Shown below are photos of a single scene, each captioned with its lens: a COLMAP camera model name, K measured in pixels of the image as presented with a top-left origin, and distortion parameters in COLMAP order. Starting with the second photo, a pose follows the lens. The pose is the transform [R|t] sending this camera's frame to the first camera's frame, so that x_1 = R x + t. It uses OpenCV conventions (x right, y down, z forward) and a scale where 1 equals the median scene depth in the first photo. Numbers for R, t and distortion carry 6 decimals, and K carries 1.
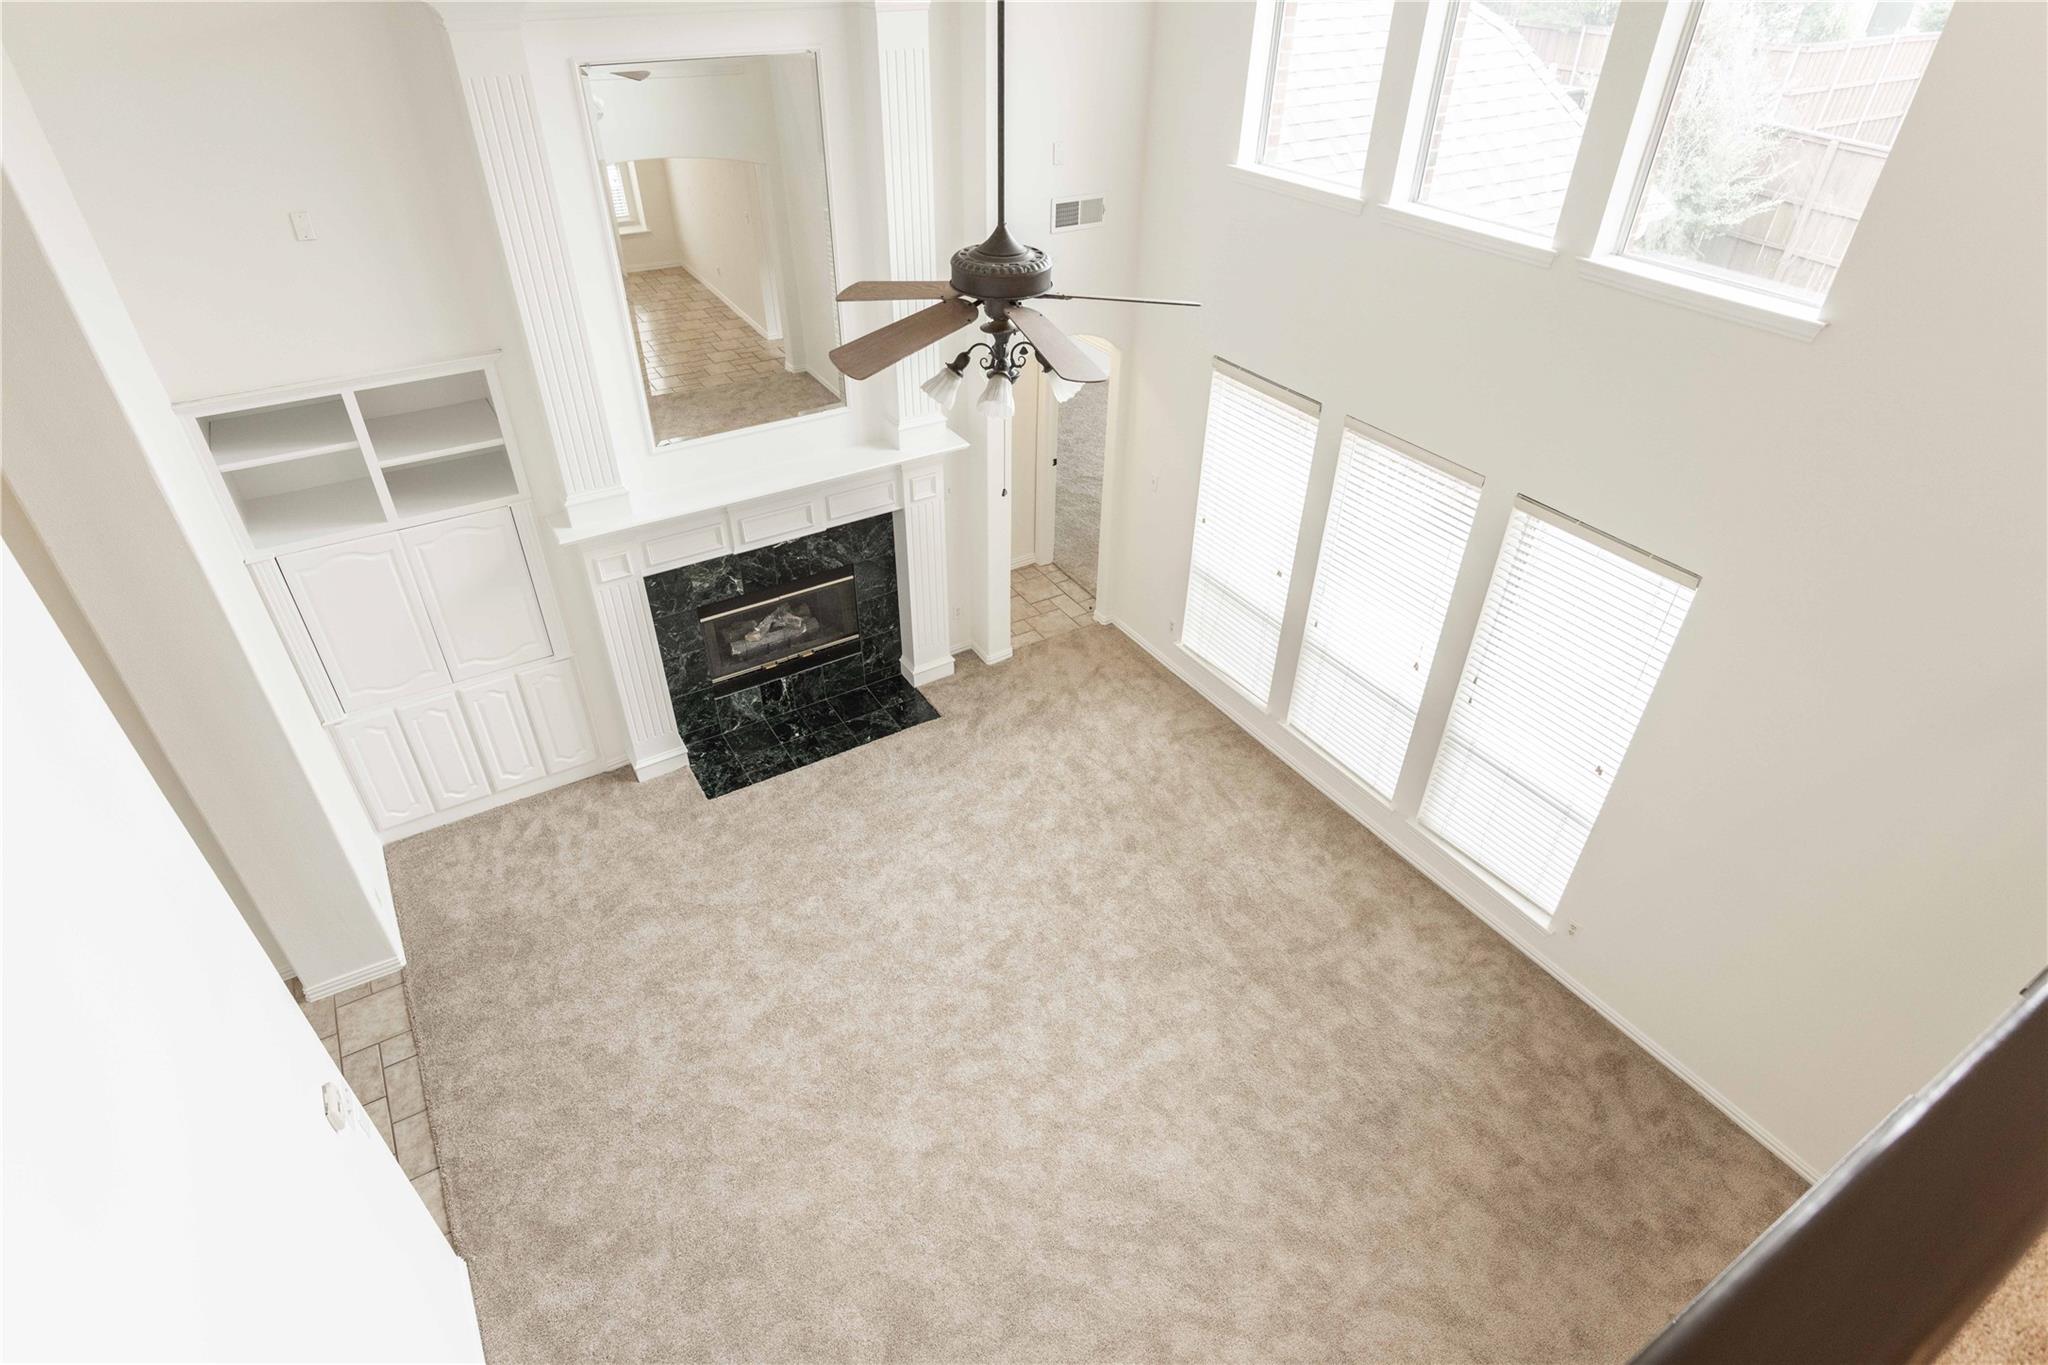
lens RADIAL K [[1089.4, 0, 1019.5], [0, 1089.4, 685.8], [0, 0, 1]] dist [-0.000019, 0.000023]
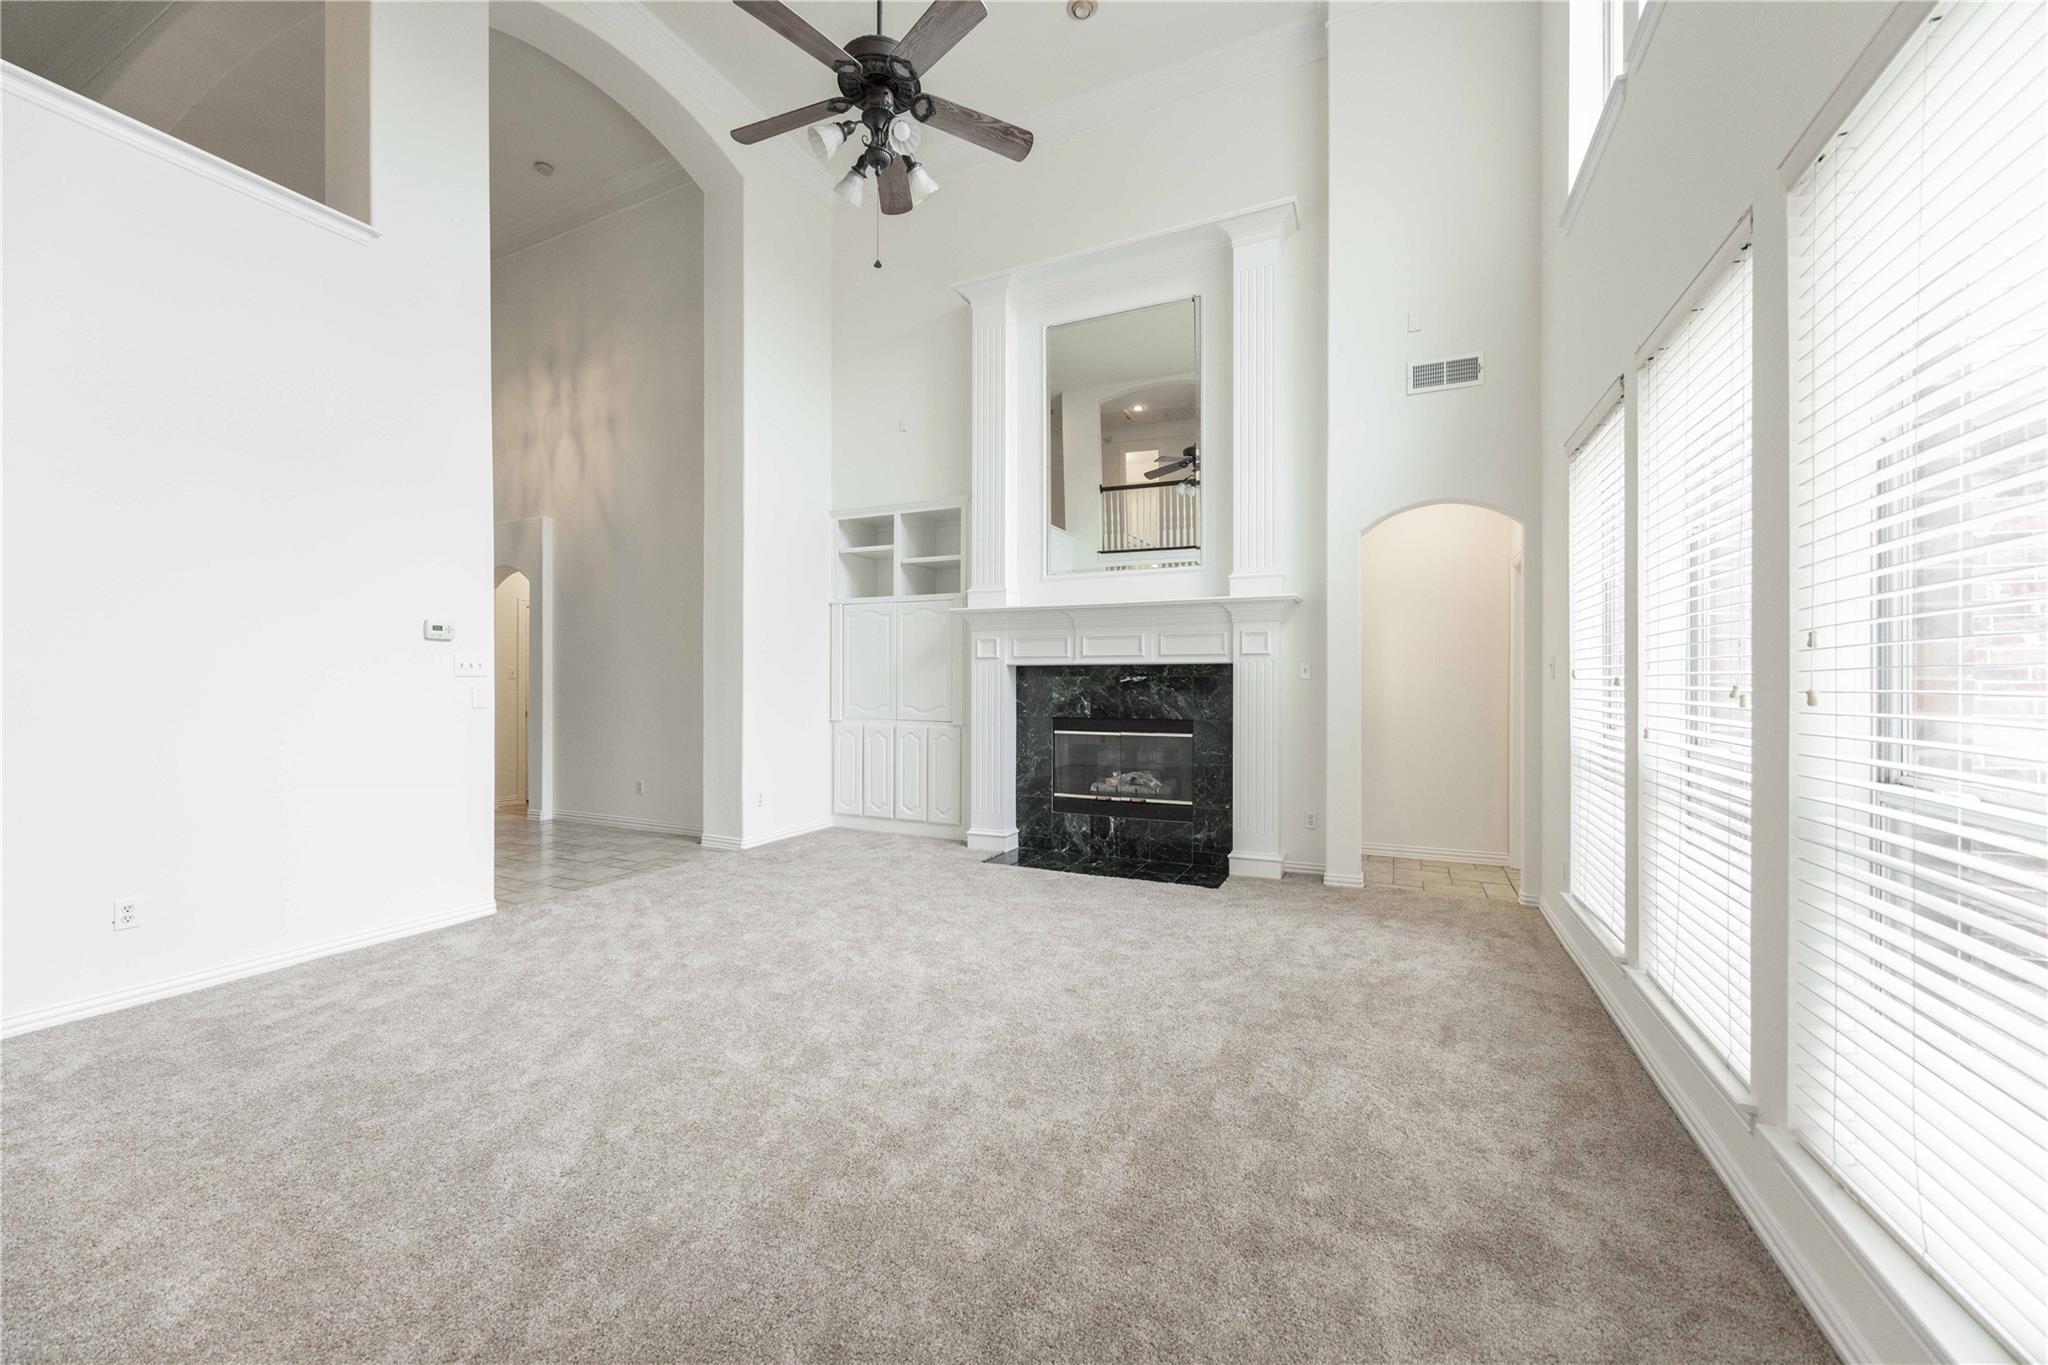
lens RADIAL K [[784.4, 0, 1018.8], [0, 784.4, 682.2], [0, 0, 1]] dist [-0.000301, -0.000076]
pose [[0.545650, -0.008095, -0.837974, 0.408755], [-0.495804, 0.803044, -0.330602, 0.200835], [0.675607, 0.595864, 0.434167, 0.562395]]
